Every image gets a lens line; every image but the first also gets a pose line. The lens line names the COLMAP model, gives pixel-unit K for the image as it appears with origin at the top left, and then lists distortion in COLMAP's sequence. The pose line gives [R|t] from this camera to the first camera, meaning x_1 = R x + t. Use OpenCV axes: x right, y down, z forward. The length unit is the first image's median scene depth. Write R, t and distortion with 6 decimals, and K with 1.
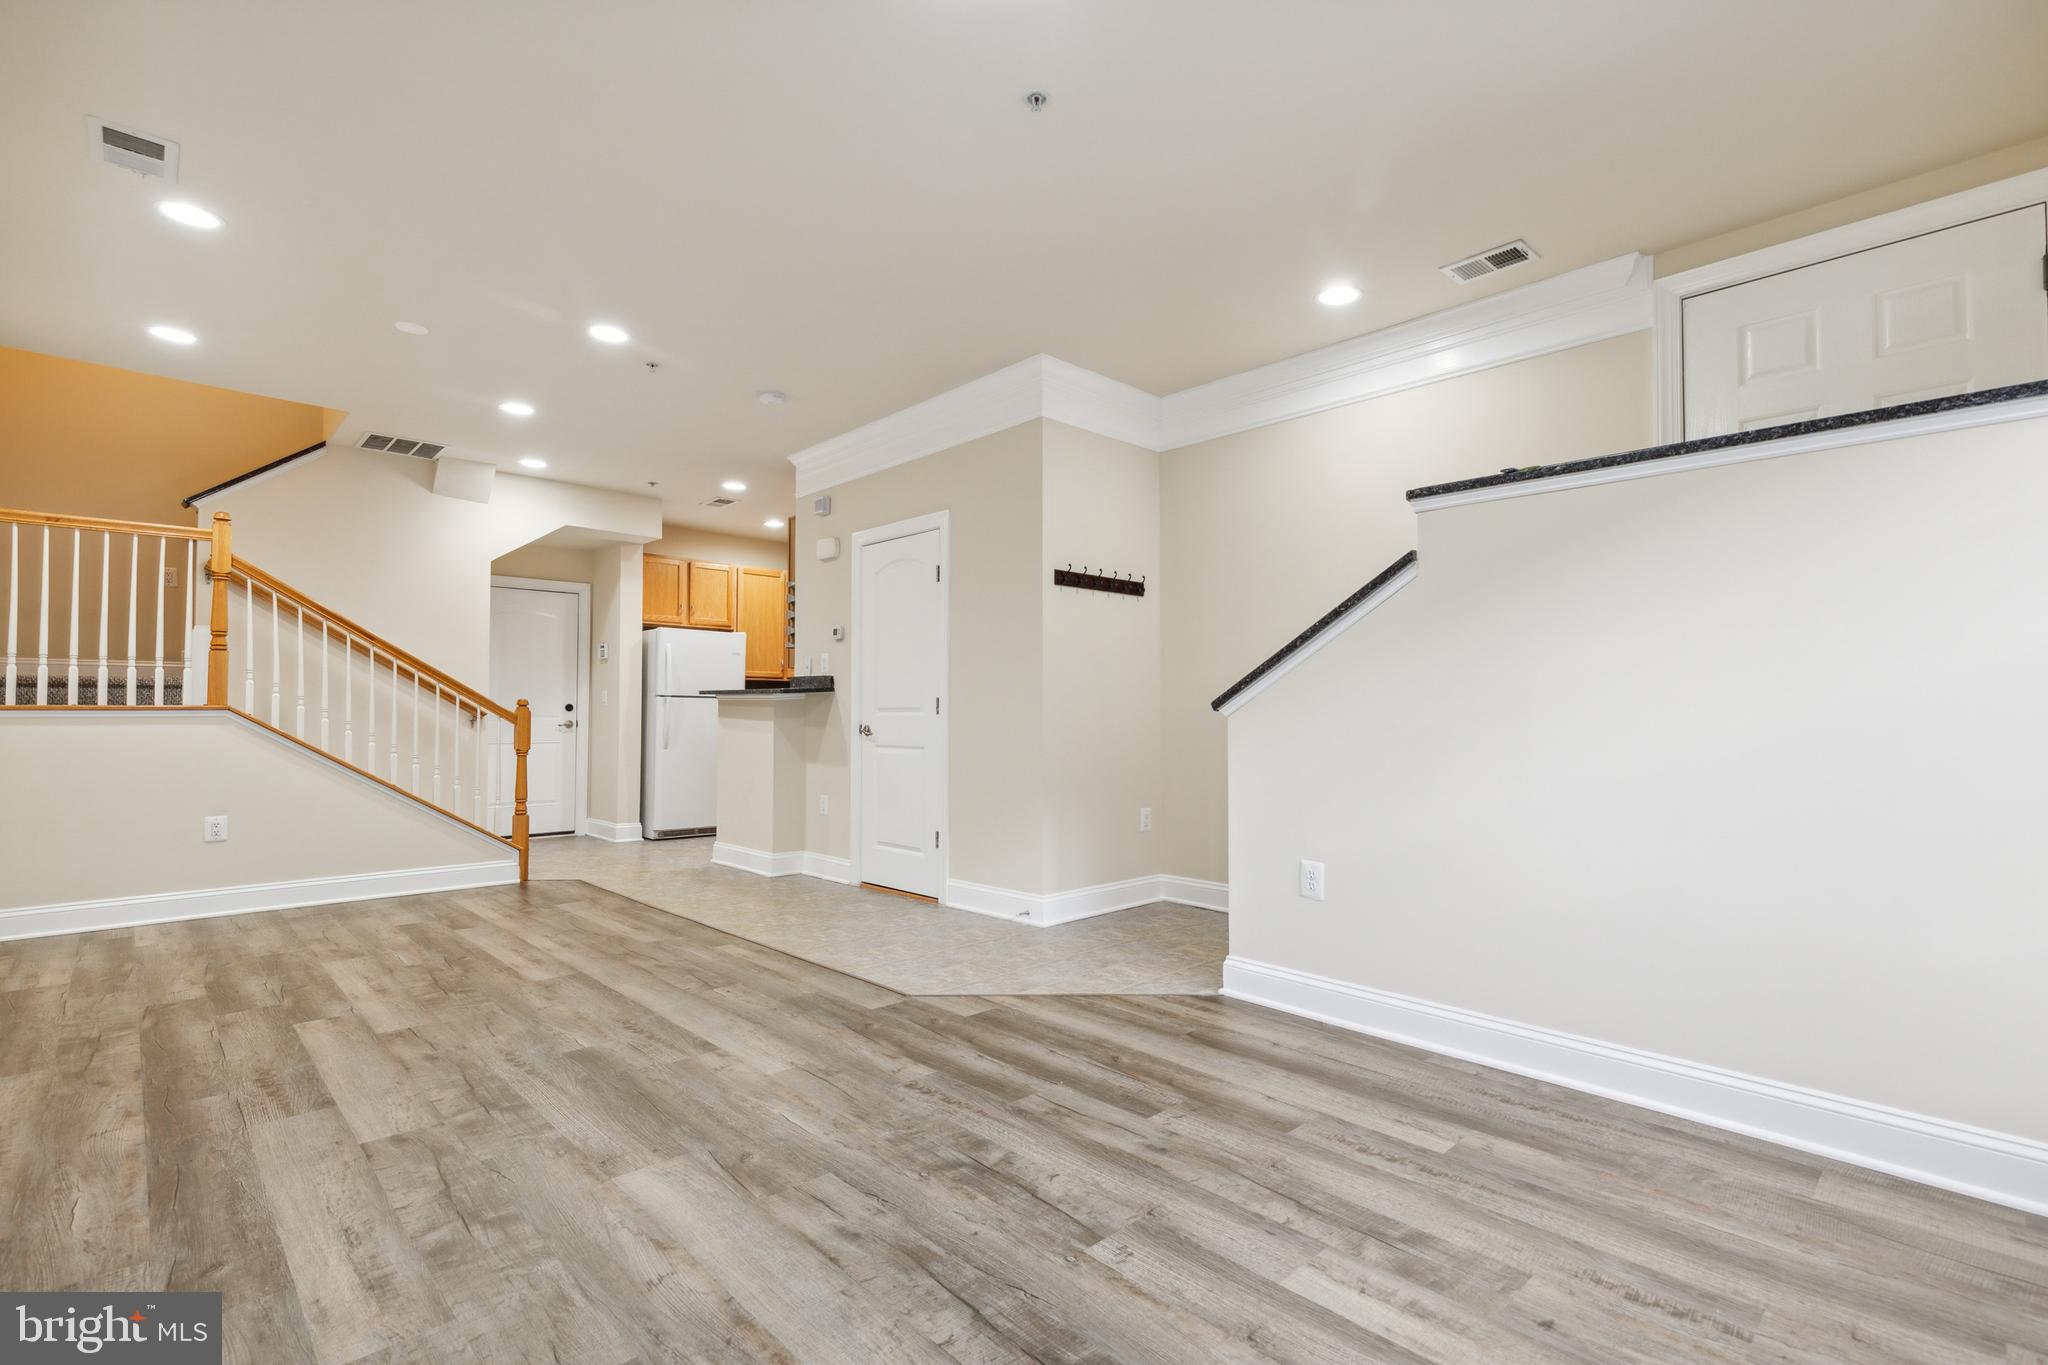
lens RADIAL K [[941.2, 0, 1026.7], [0, 941.2, 691.5], [0, 0, 1]] dist [0.009895, -0.000681]
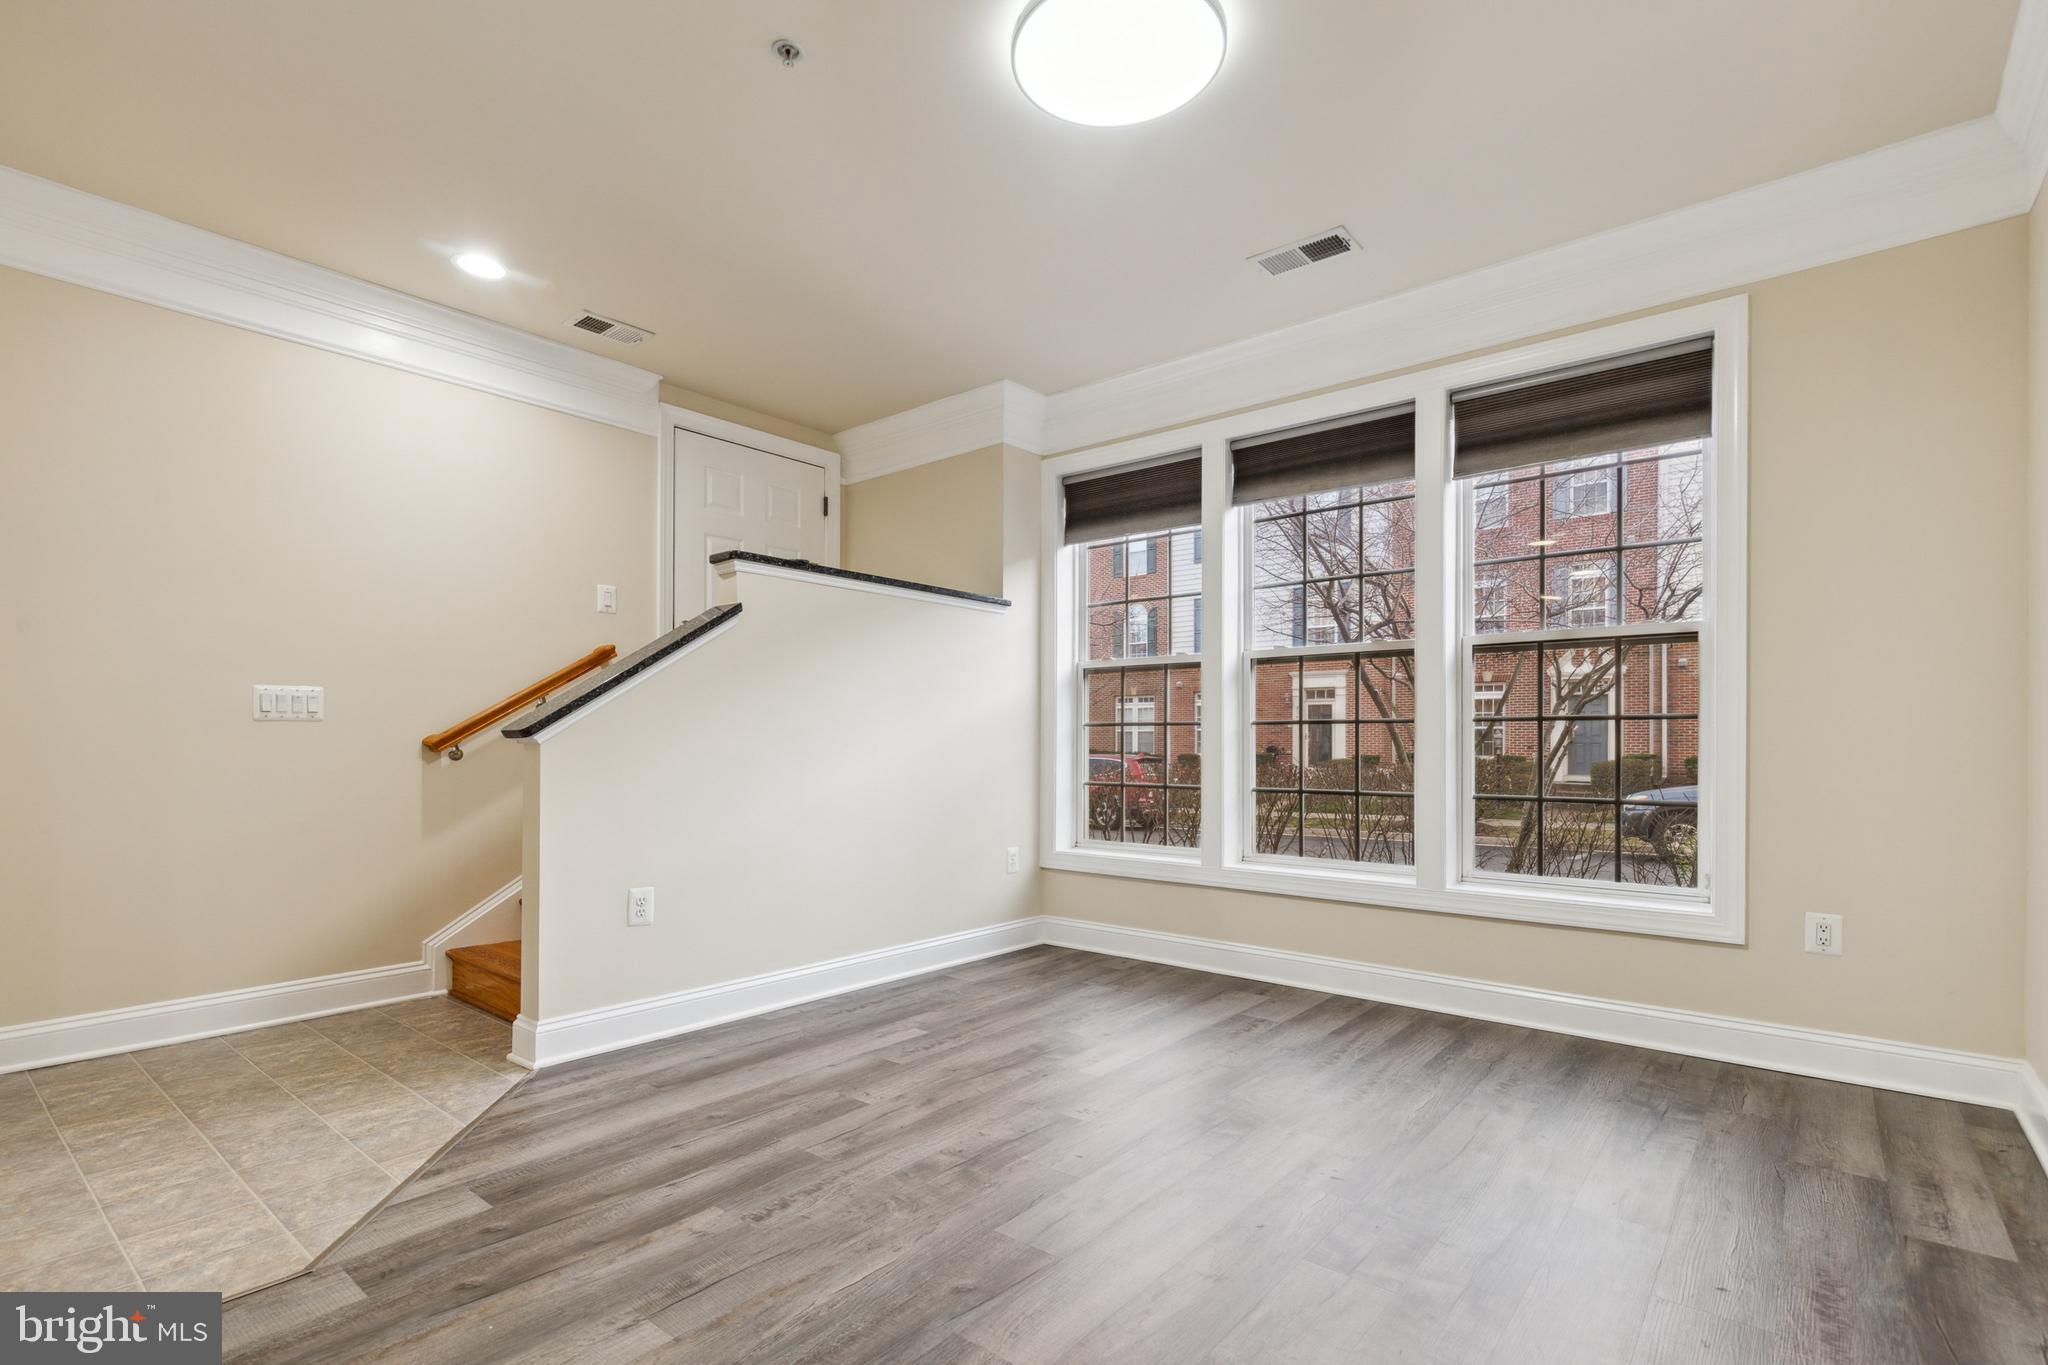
lens RADIAL K [[958.9, 0, 1025.7], [0, 958.9, 745.5], [0, 0, 1]] dist [0.012312, -0.004702]
pose [[-0.112602, -0.004695, 0.993629, -0.817015], [-0.024345, 0.999702, 0.001965, 0.017981], [-0.993342, -0.023969, -0.112683, 0.766571]]
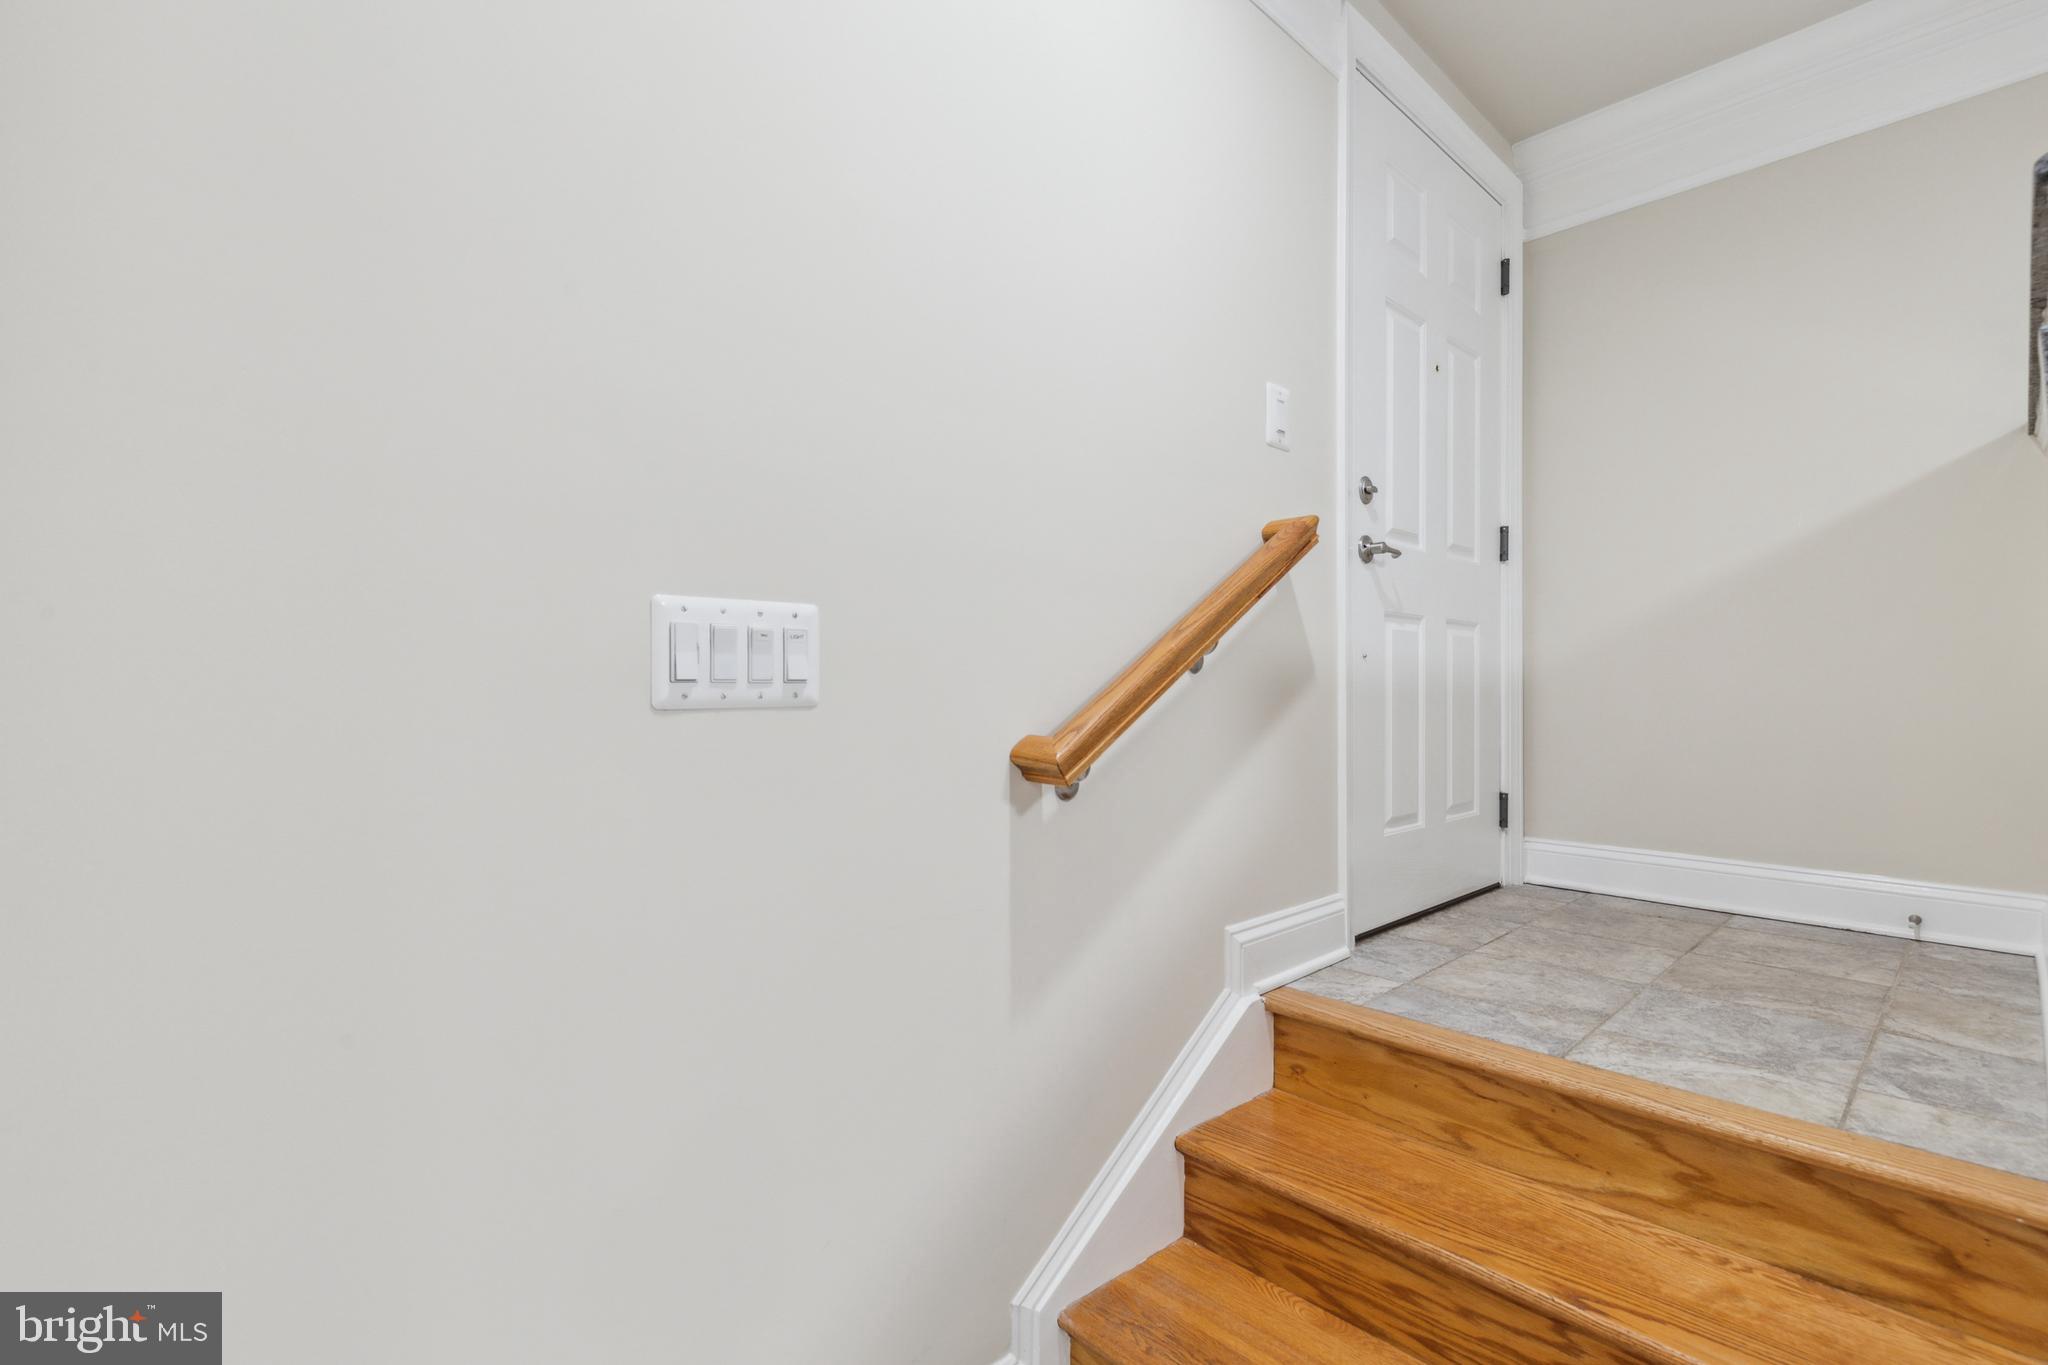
lens RADIAL K [[941.2, 0, 1026.7], [0, 941.2, 691.5], [0, 0, 1]] dist [0.009895, -0.000681]
pose [[-0.002924, -0.001398, 0.999995, 0.088661], [-0.022382, 0.999749, 0.001332, 0.002373], [-0.999745, -0.022378, -0.002955, 1.418303]]
